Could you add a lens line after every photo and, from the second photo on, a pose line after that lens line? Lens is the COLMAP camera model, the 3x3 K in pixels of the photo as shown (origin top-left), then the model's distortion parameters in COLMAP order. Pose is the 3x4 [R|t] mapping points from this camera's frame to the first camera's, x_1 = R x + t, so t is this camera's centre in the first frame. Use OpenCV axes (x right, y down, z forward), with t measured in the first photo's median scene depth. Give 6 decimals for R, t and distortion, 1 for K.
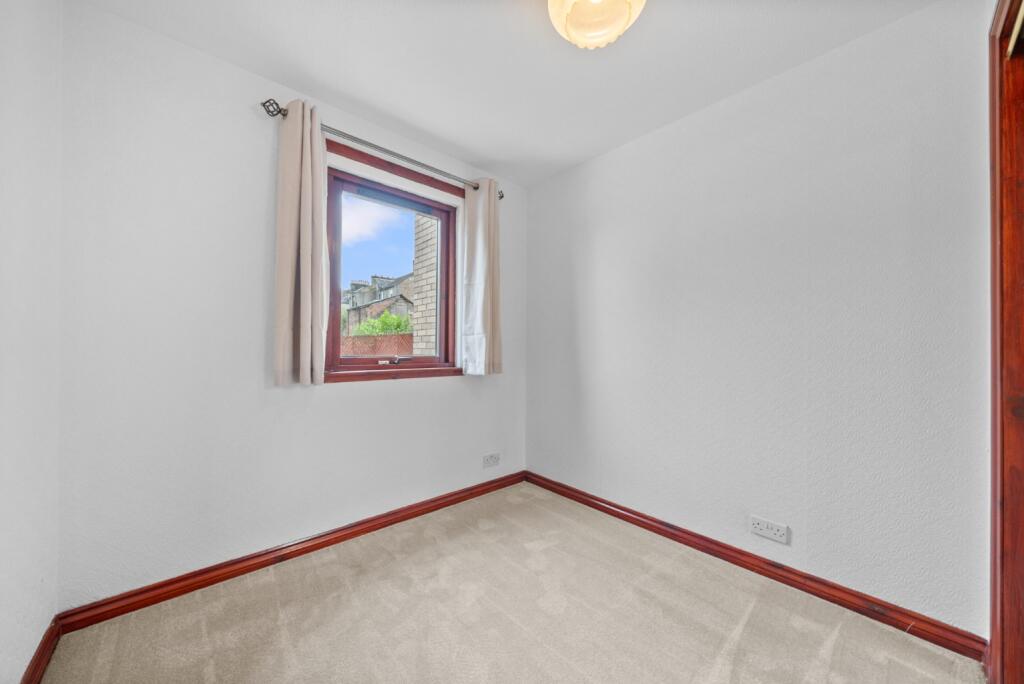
lens RADIAL K [[361.1, 0, 508.2], [0, 361.1, 346.9], [0, 0, 1]] dist [0.000520, 0.000089]
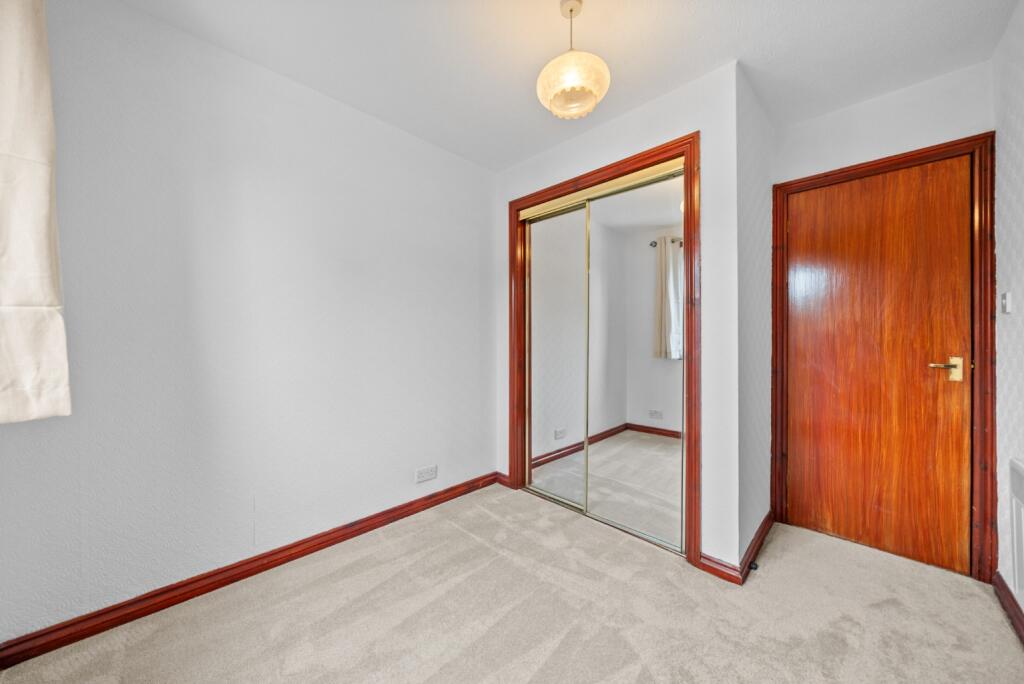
lens RADIAL K [[361.1, 0, 509.8], [0, 361.1, 338.2], [0, 0, 1]] dist [0.000520, 0.000089]
pose [[-0.061865, 0.000680, 0.998084, -0.664388], [-0.008306, 0.999965, -0.001196, -0.007986], [-0.998050, -0.008365, -0.061857, 0.780233]]
